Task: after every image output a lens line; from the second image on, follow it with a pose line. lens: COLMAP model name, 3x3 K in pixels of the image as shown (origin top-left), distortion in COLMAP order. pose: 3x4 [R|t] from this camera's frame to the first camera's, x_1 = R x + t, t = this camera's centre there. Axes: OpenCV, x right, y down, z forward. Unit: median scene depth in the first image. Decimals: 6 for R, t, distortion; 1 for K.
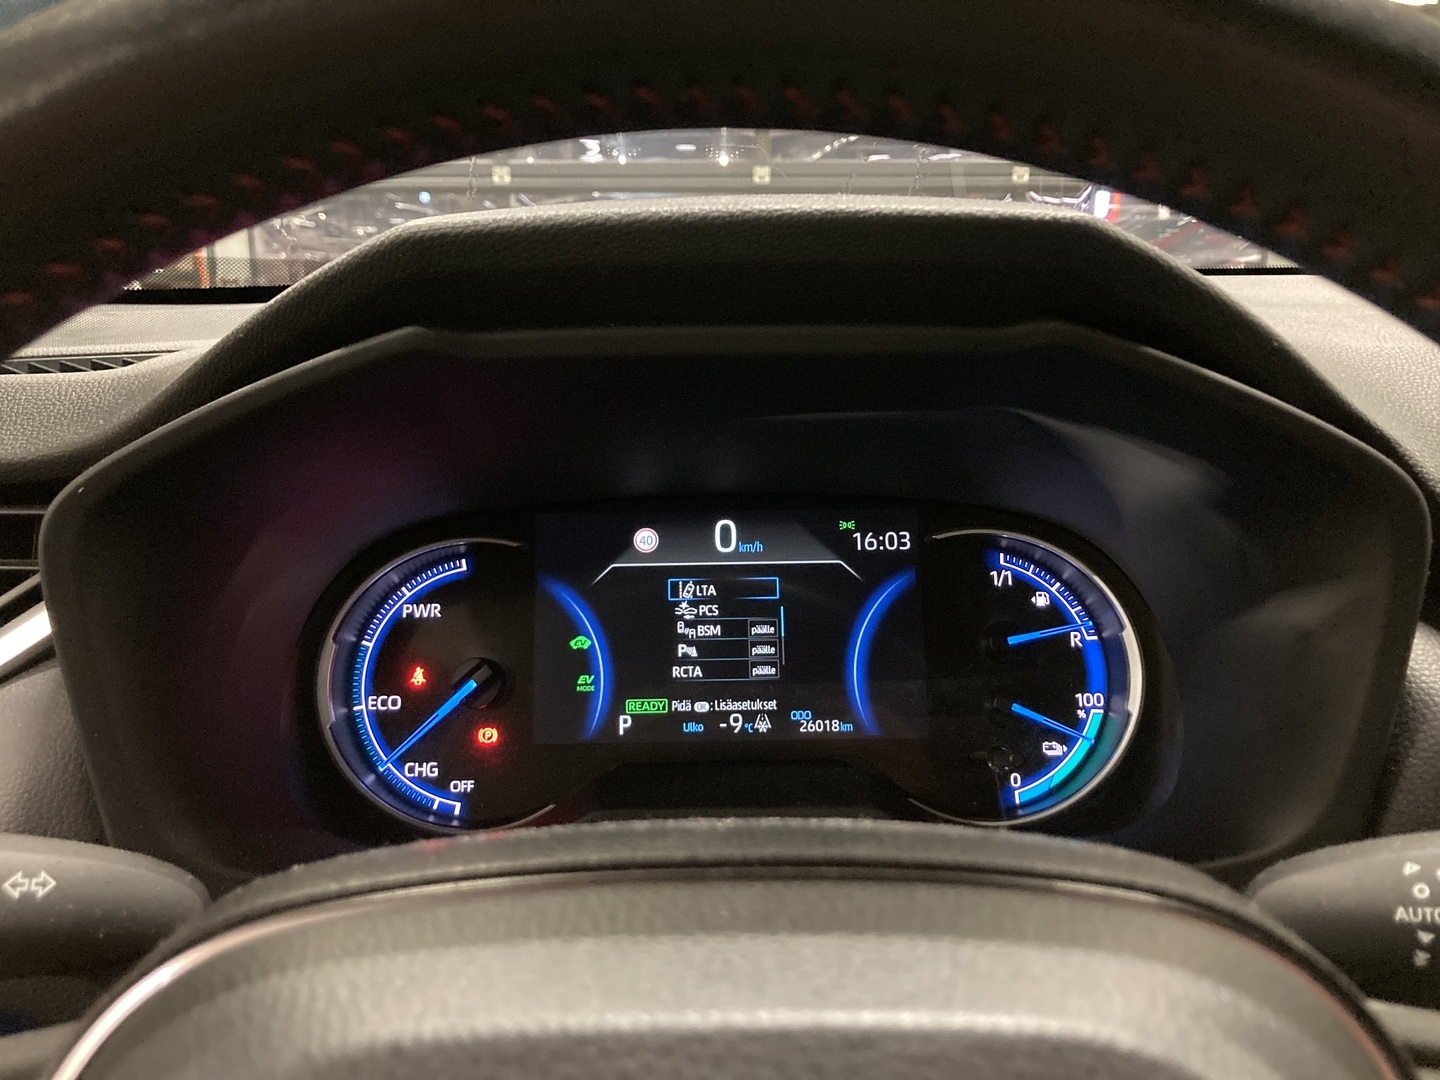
lens RADIAL K [[1166.6, 0, 720.0], [0, 1166.6, 539.5], [0, 0, 1]] dist [0.000481, -0.000076]
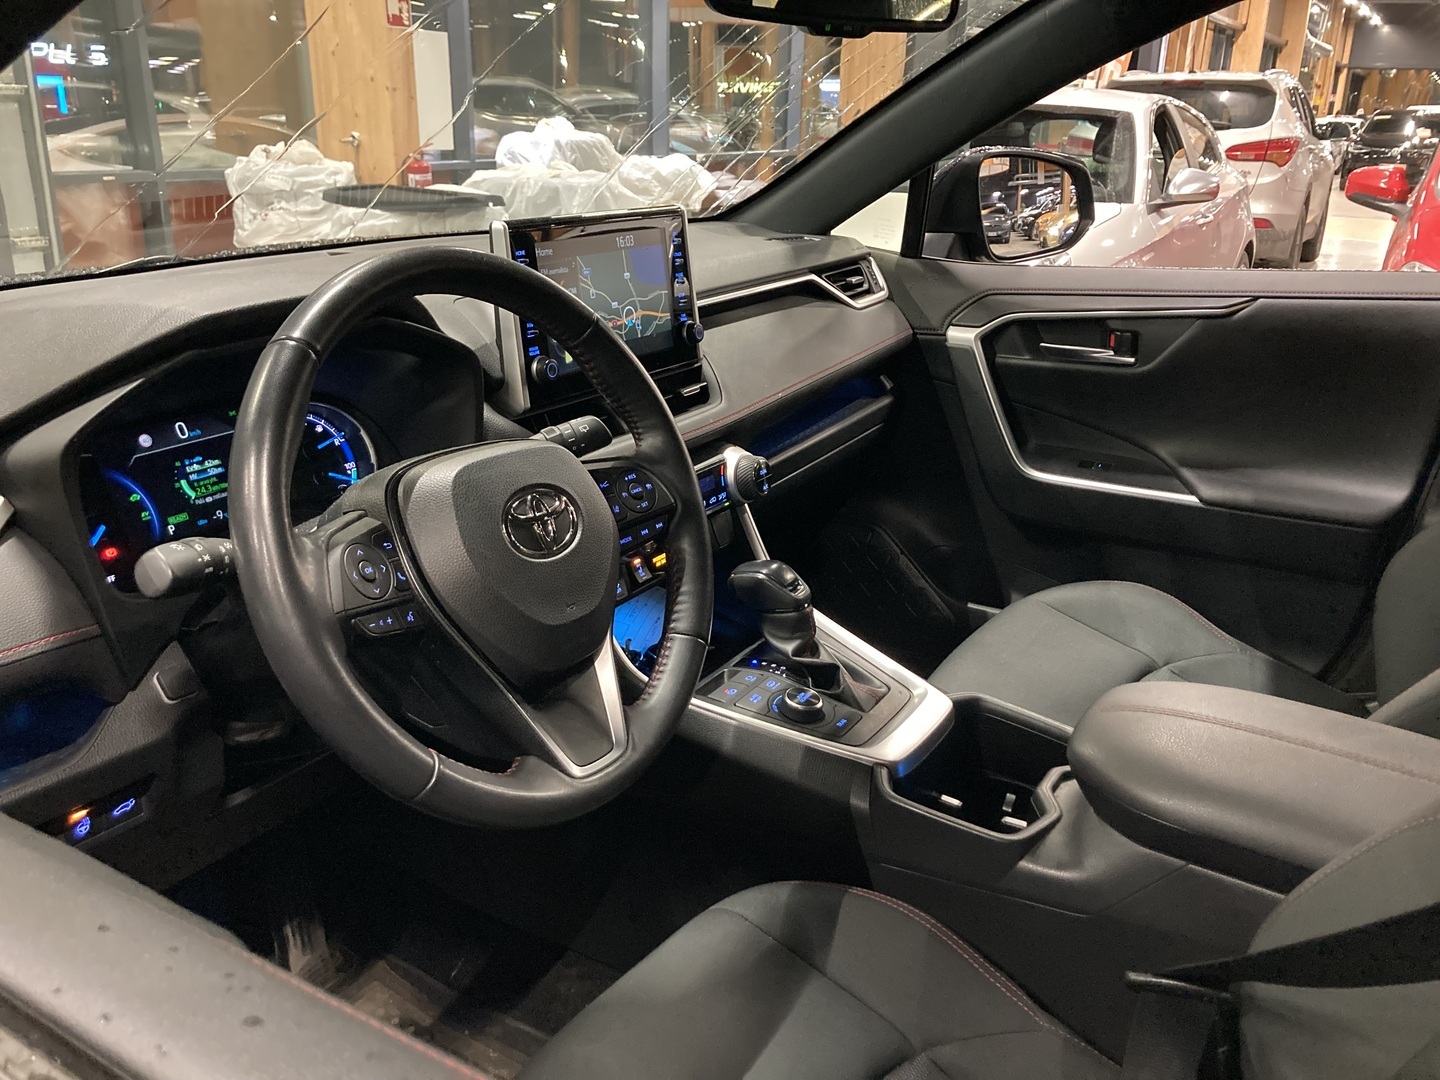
lens RADIAL K [[1166.6, 0, 718.5], [0, 1166.6, 537.8], [0, 0, 1]] dist [0.000481, -0.000076]
pose [[0.533971, -0.276240, 0.799103, -1.188437], [0.189602, 0.960174, 0.205226, -0.063556], [-0.823970, 0.041926, 0.565081, -0.922163]]
